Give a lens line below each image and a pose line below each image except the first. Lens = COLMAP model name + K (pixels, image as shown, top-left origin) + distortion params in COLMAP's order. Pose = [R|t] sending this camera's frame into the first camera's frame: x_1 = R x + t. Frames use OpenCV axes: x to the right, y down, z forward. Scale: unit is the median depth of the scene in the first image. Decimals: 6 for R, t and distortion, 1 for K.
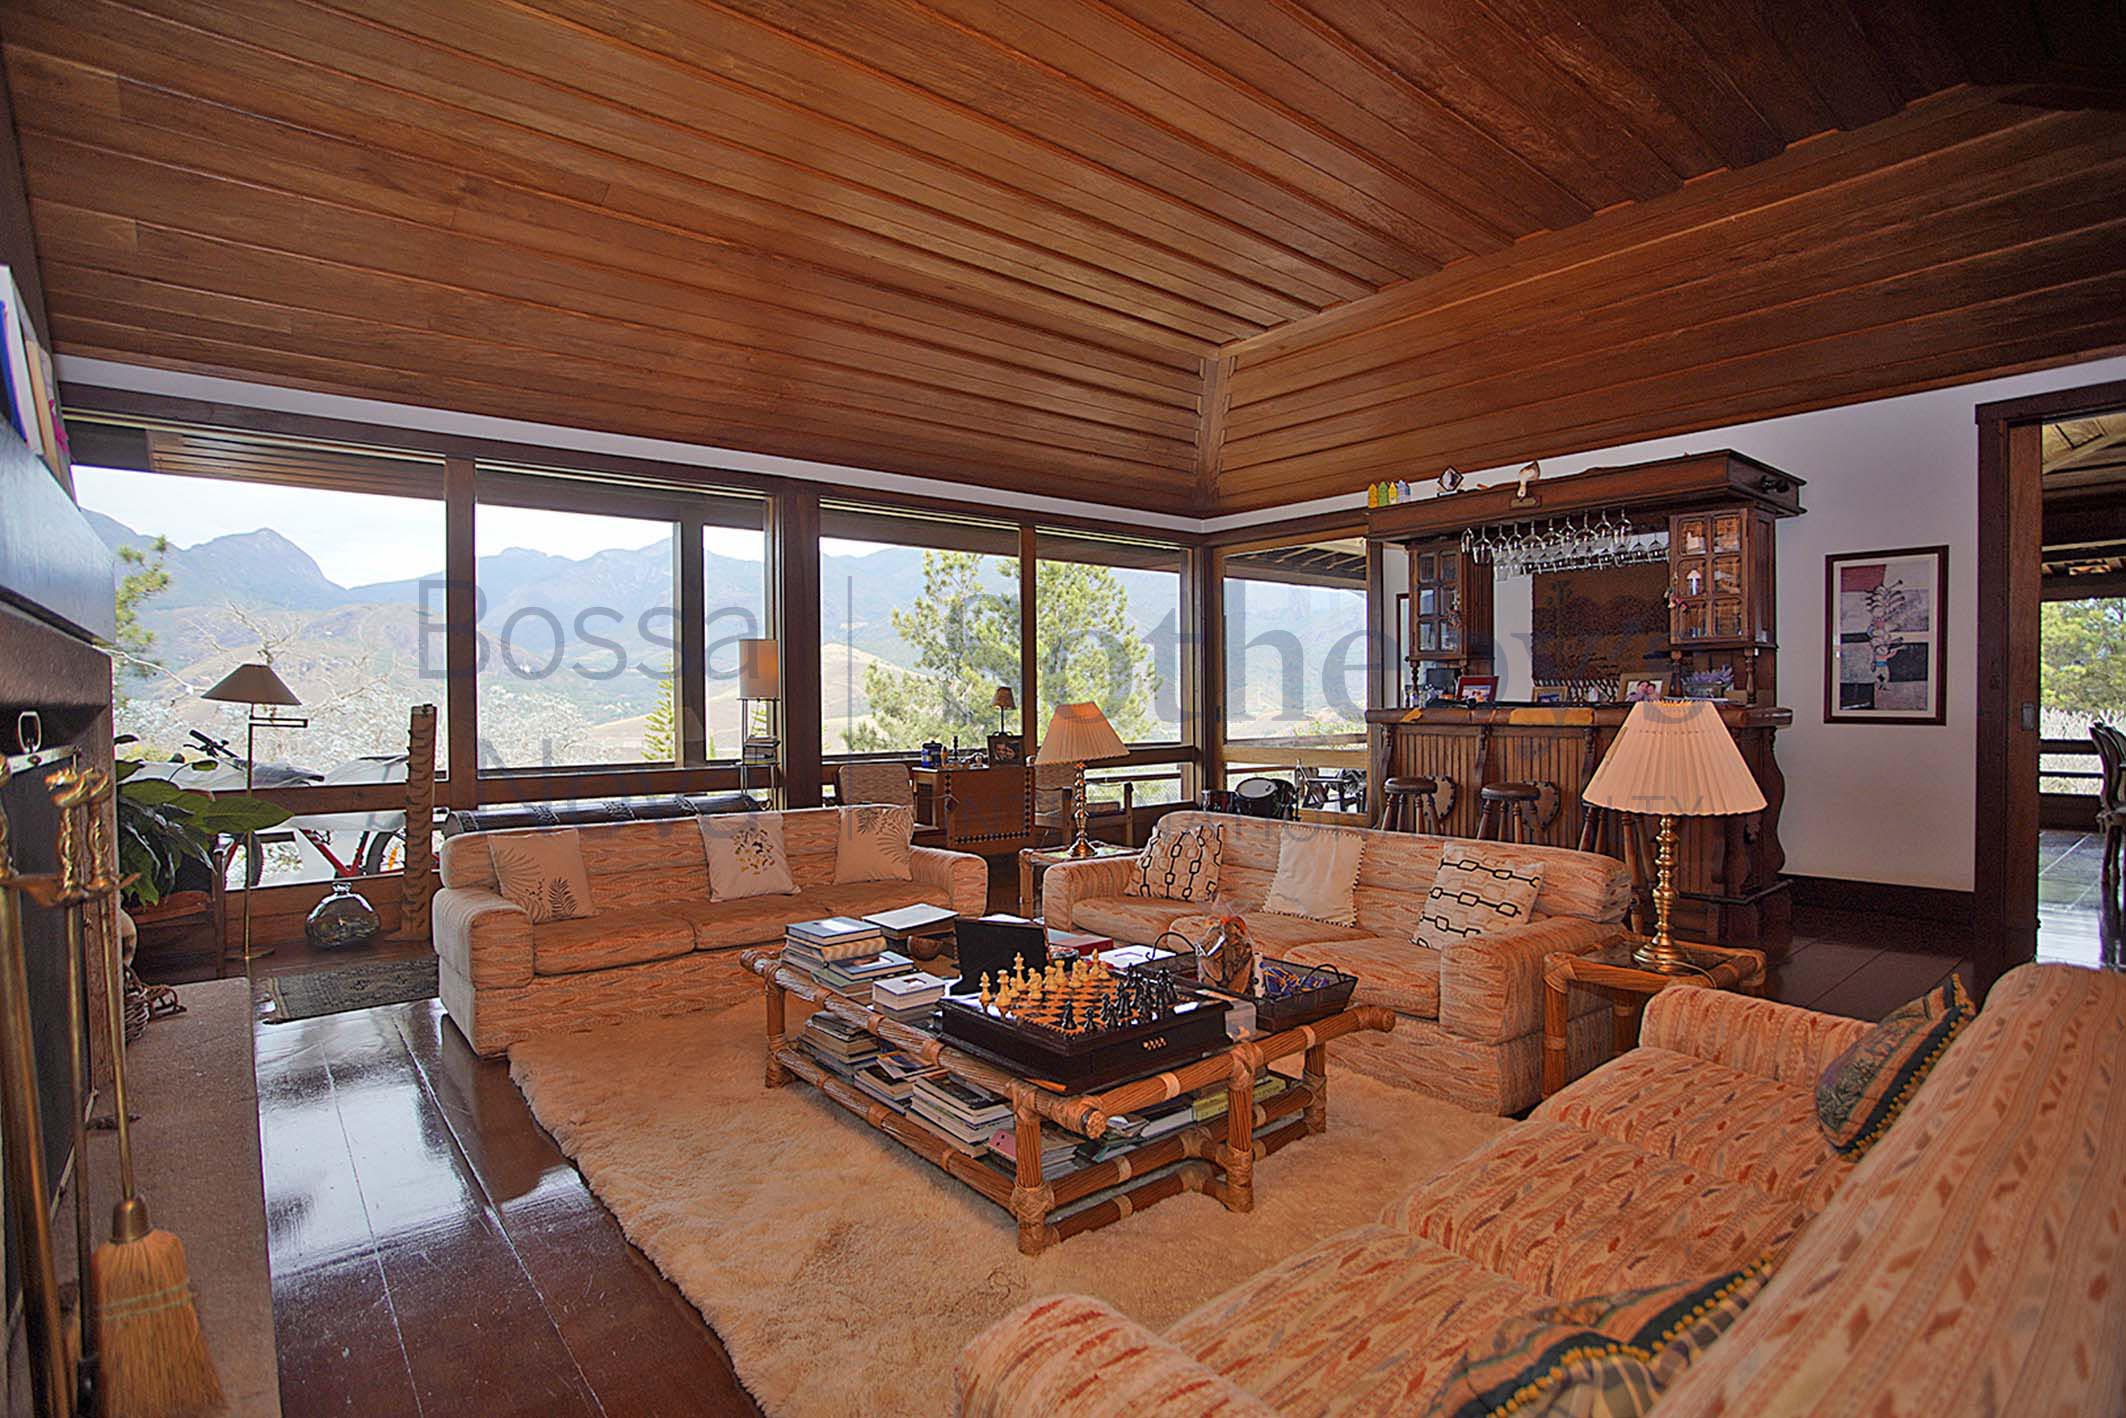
lens RADIAL K [[1035.9, 0, 1058.6], [0, 1035.9, 724.1], [0, 0, 1]] dist [-0.081257, 0.035225]
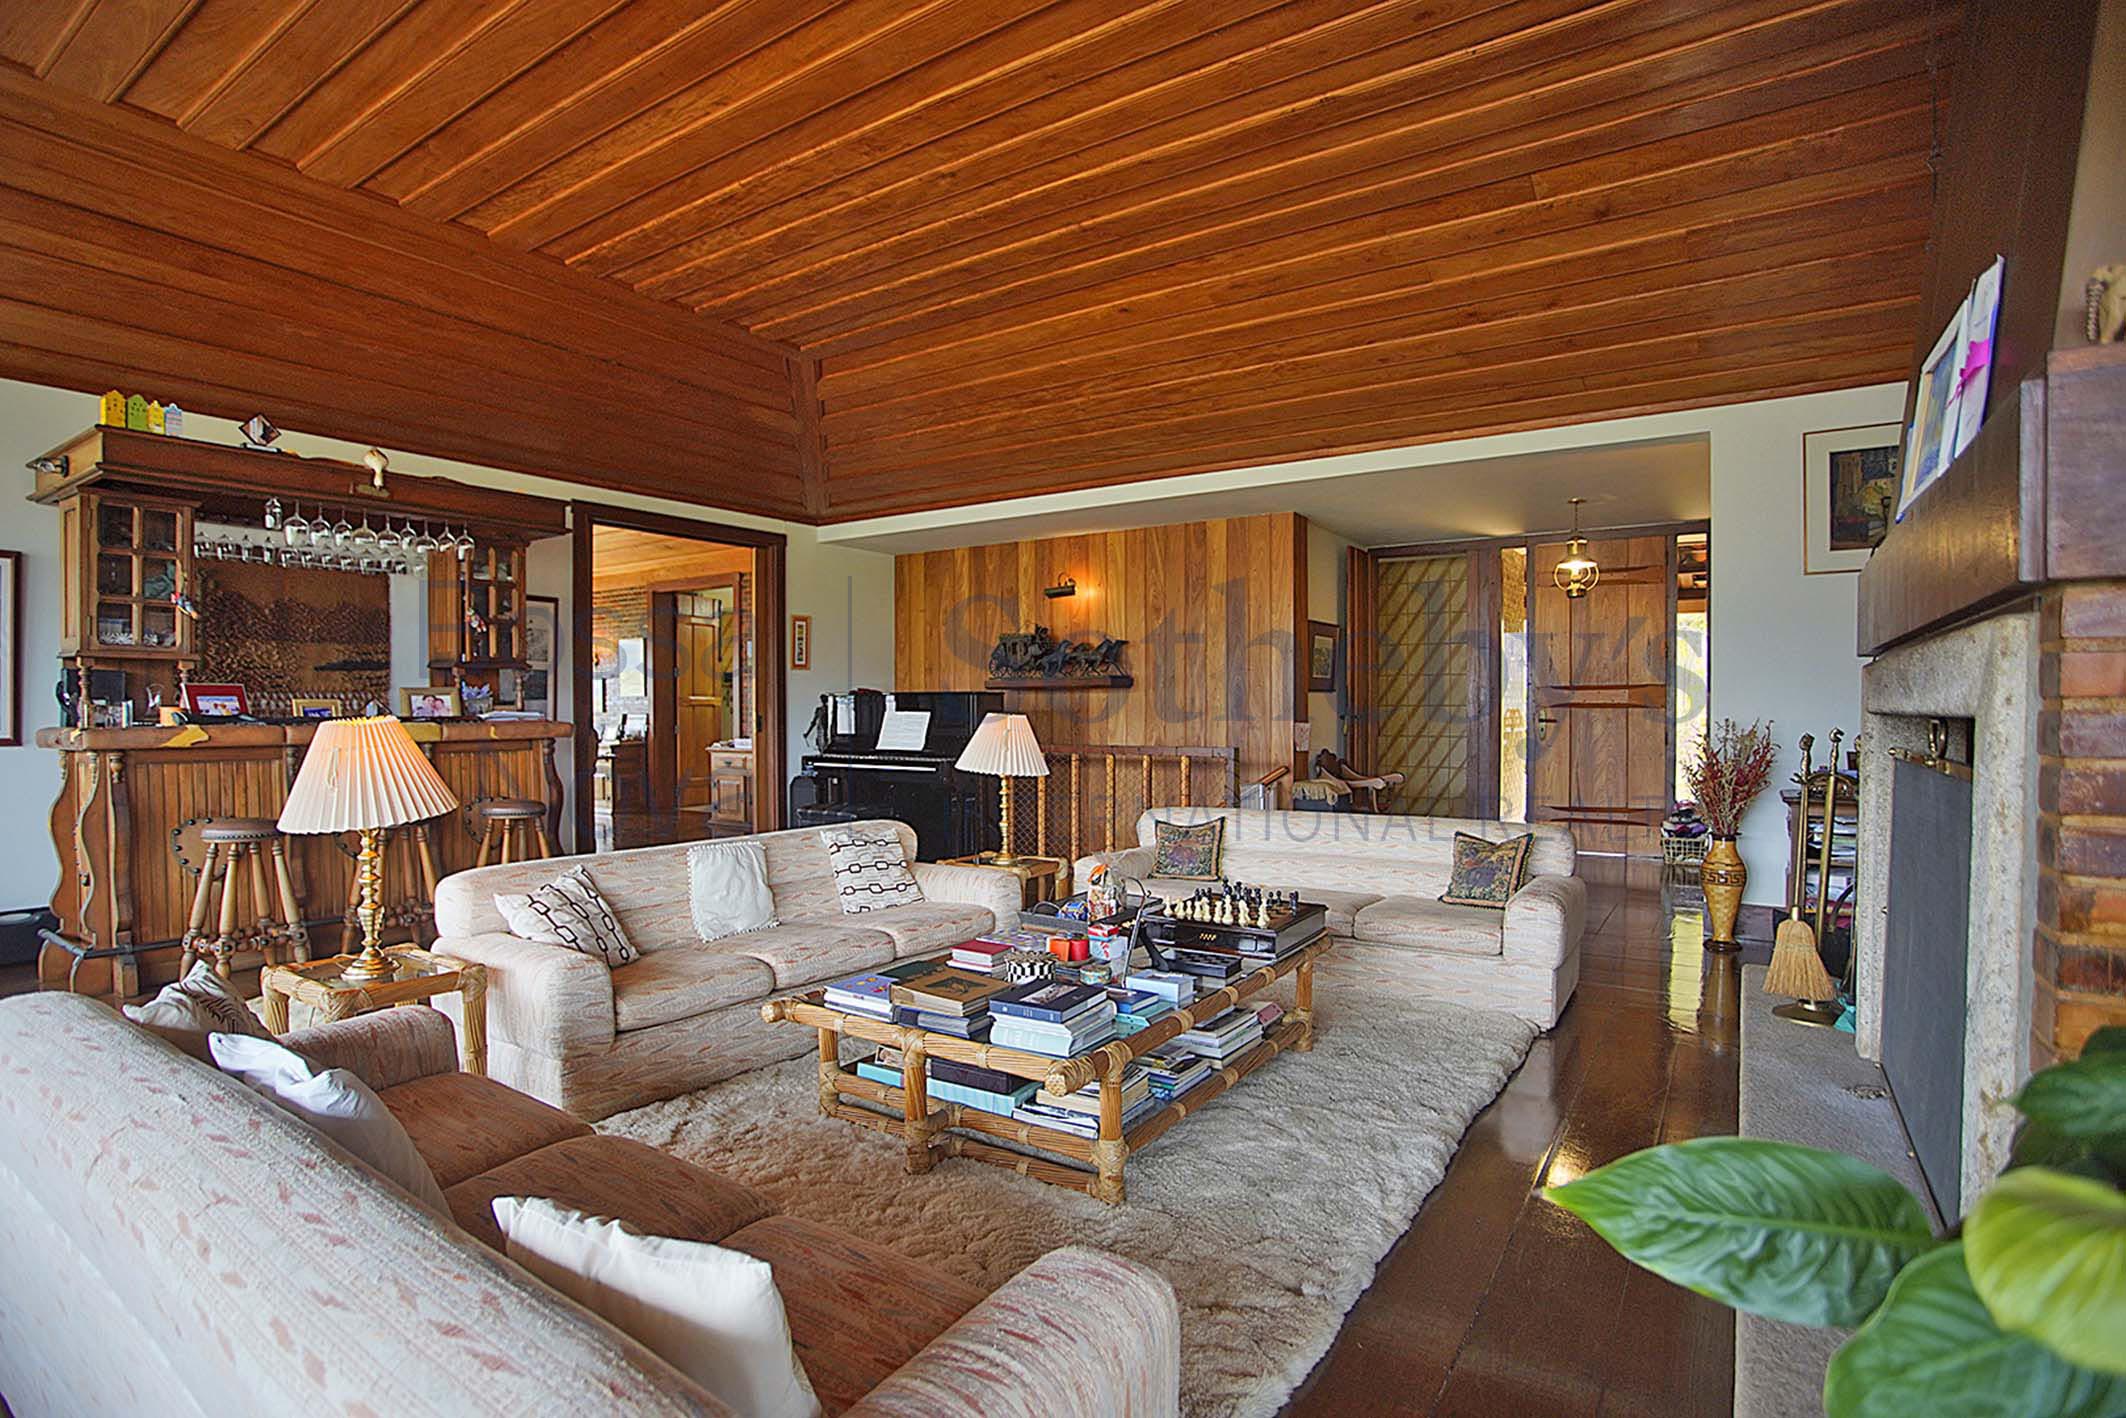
lens RADIAL K [[1035.9, 0, 1058.6], [0, 1035.9, 724.1], [0, 0, 1]] dist [-0.081257, 0.035225]
pose [[-0.294374, -0.008709, 0.955650, -0.517828], [0.030504, 0.999363, 0.018504, -0.012807], [-0.955203, 0.034598, -0.293921, 0.653110]]
